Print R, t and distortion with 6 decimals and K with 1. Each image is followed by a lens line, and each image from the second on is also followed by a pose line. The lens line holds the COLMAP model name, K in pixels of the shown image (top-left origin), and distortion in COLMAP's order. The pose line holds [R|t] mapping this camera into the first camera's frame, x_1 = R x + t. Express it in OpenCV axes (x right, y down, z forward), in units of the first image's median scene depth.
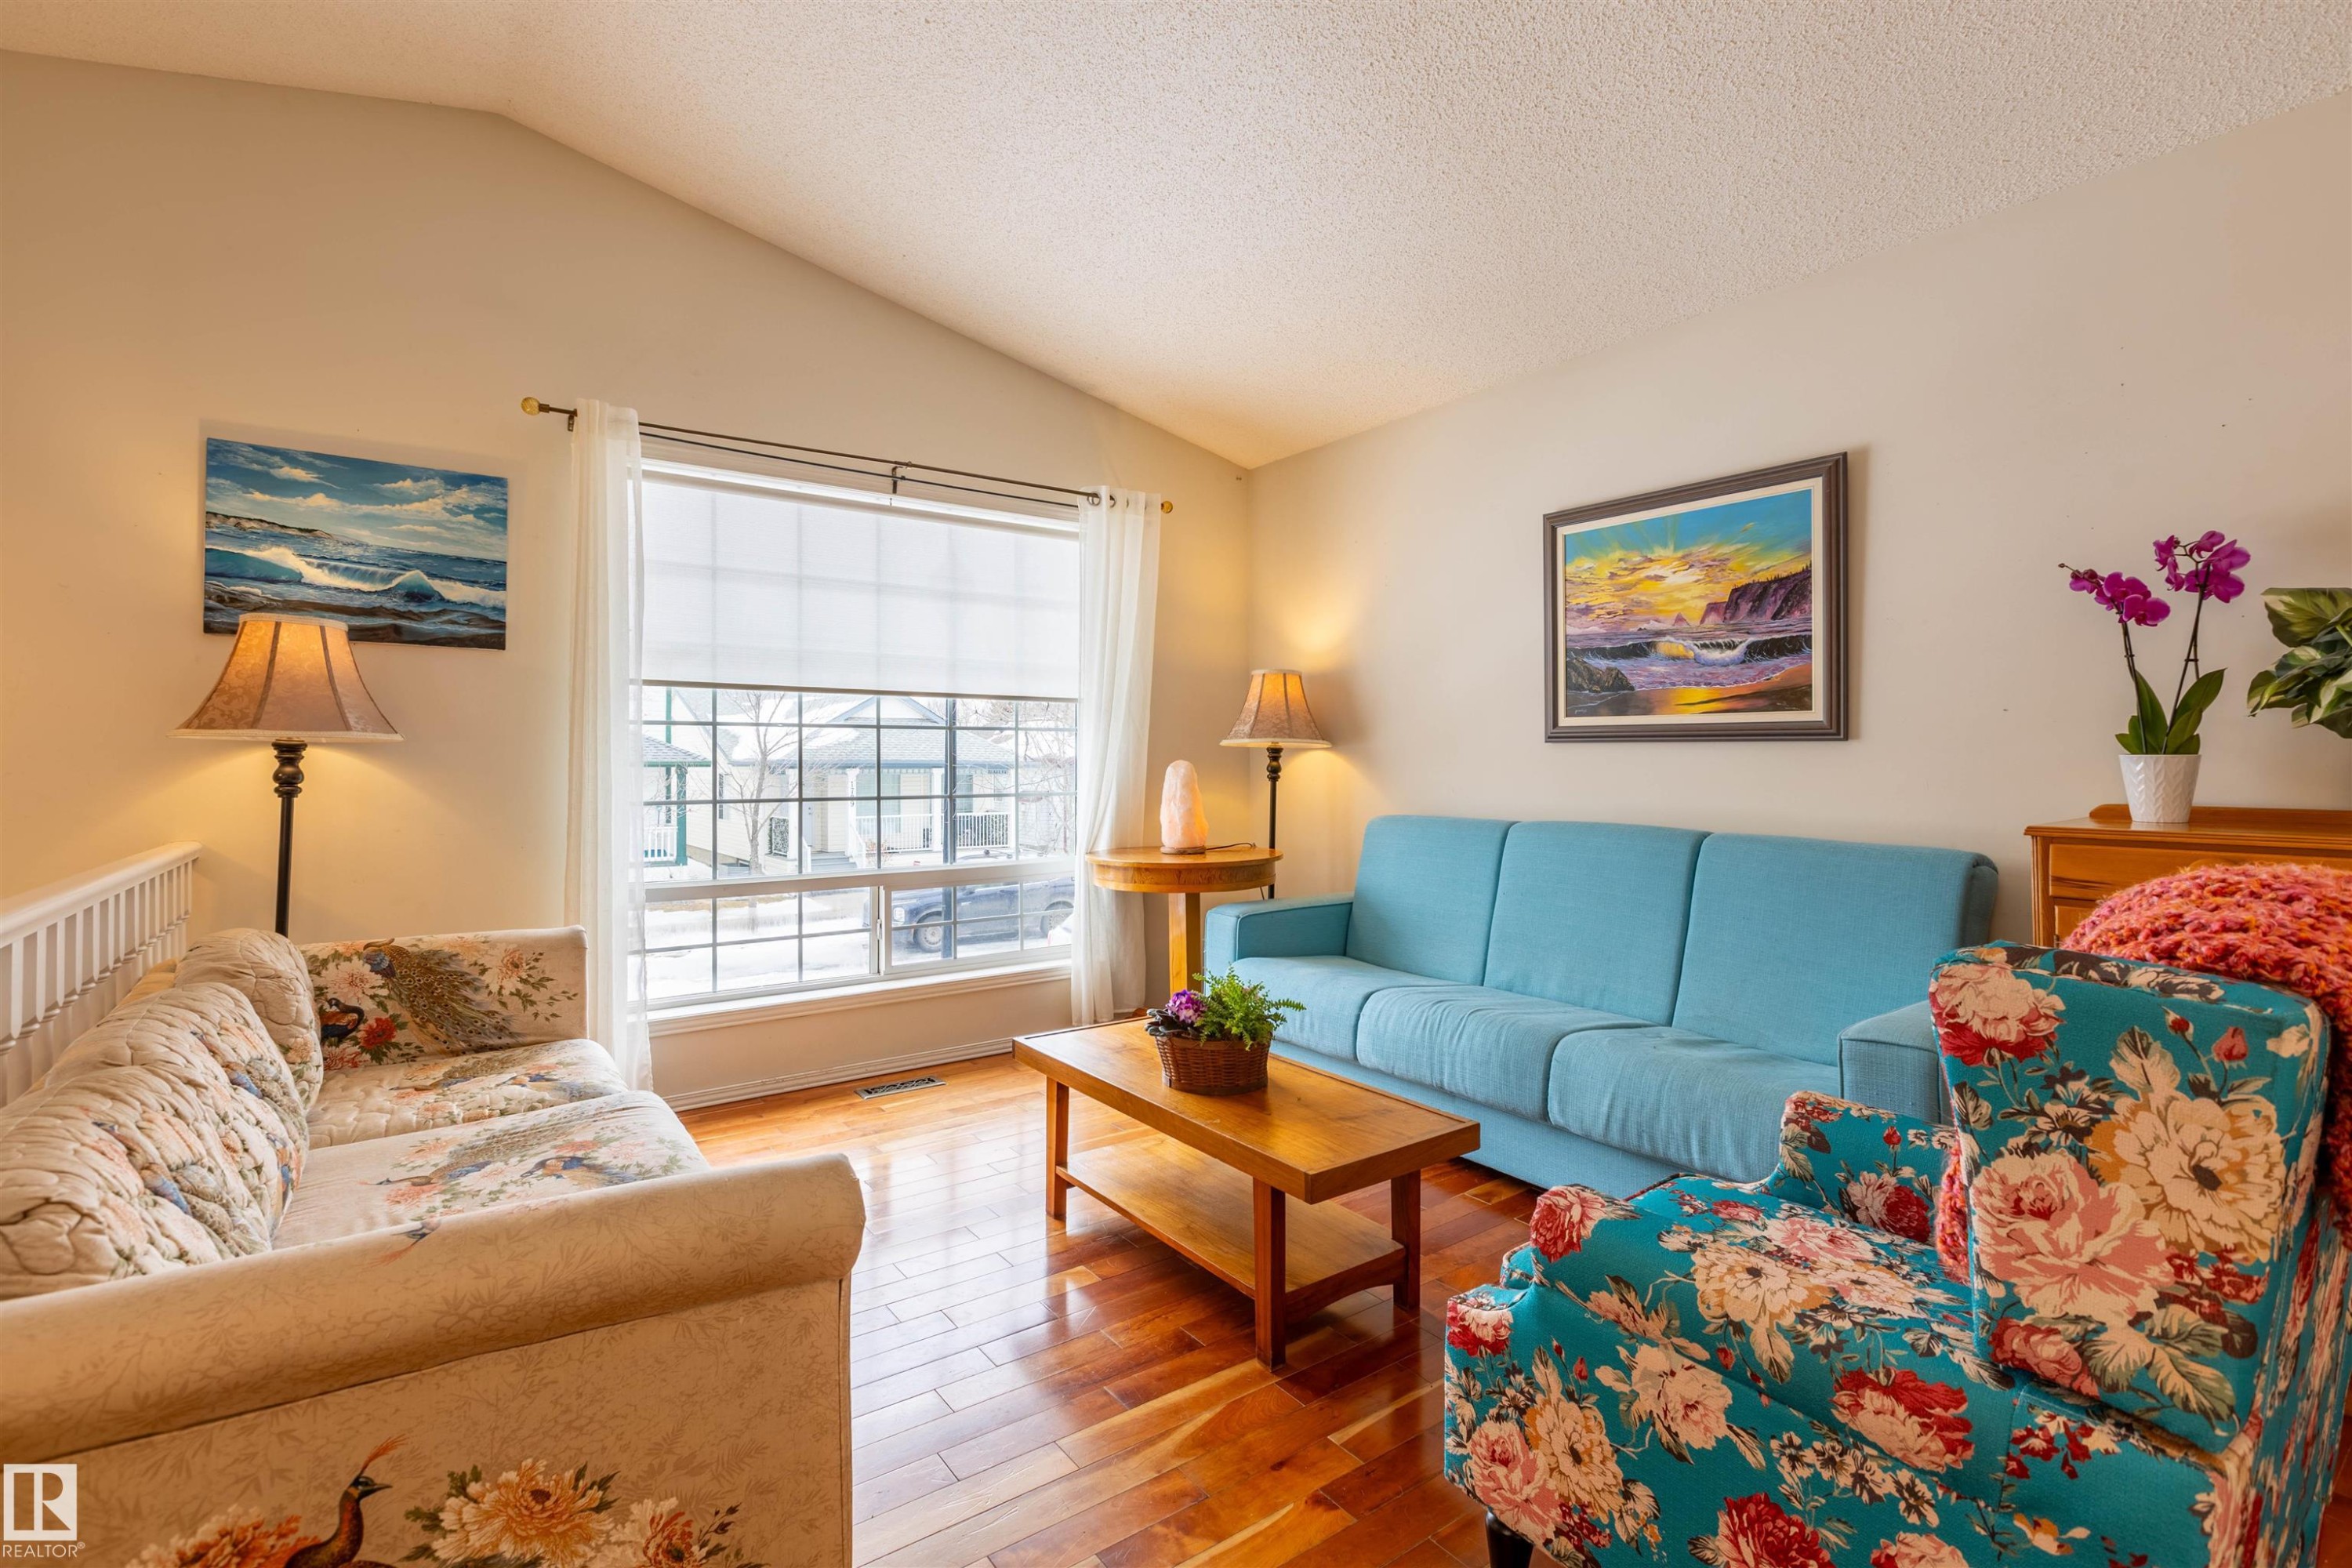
lens RADIAL K [[1050.0, 0, 1154.7], [0, 1050.0, 752.1], [0, 0, 1]] dist [0.003454, 0.000152]
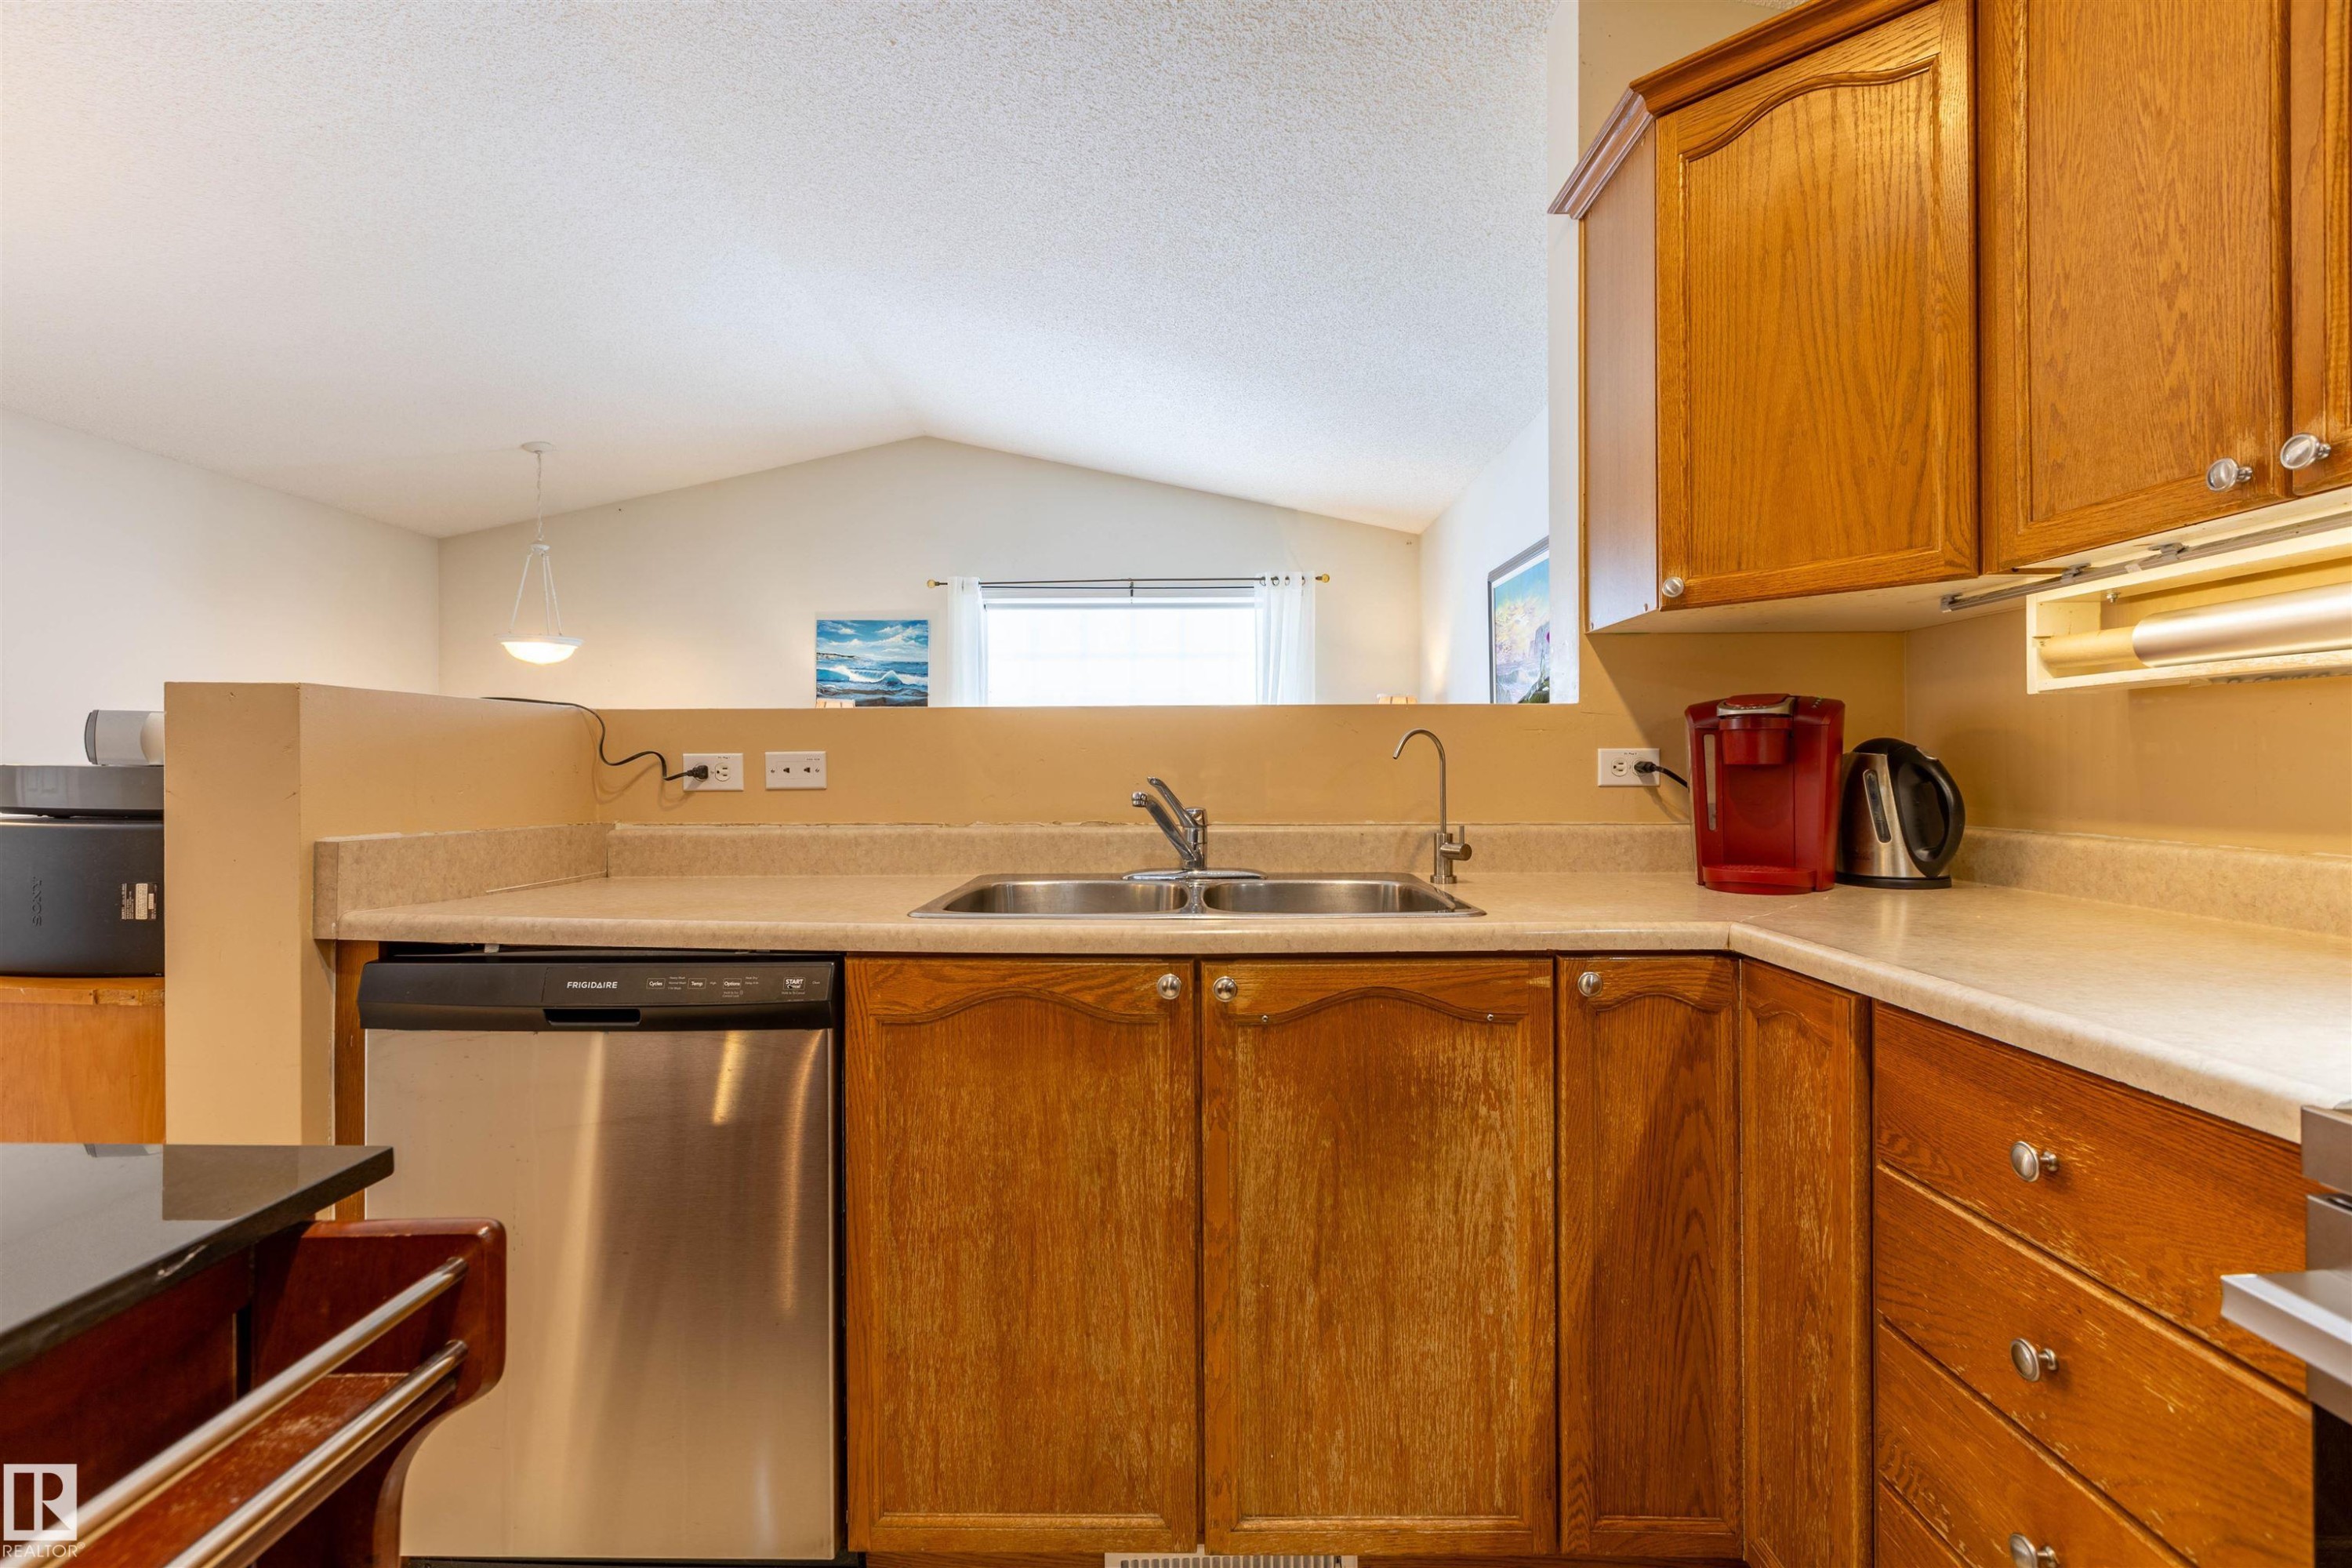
lens RADIAL K [[1054.5, 0, 1176.4], [0, 1054.5, 767.9], [0, 0, 1]] dist [-0.000546, 0.000019]
pose [[0.801381, 0.001456, -0.598153, 0.975284], [0.006758, 0.999911, 0.011488, -0.001273], [0.598116, -0.013249, 0.801300, -0.325519]]
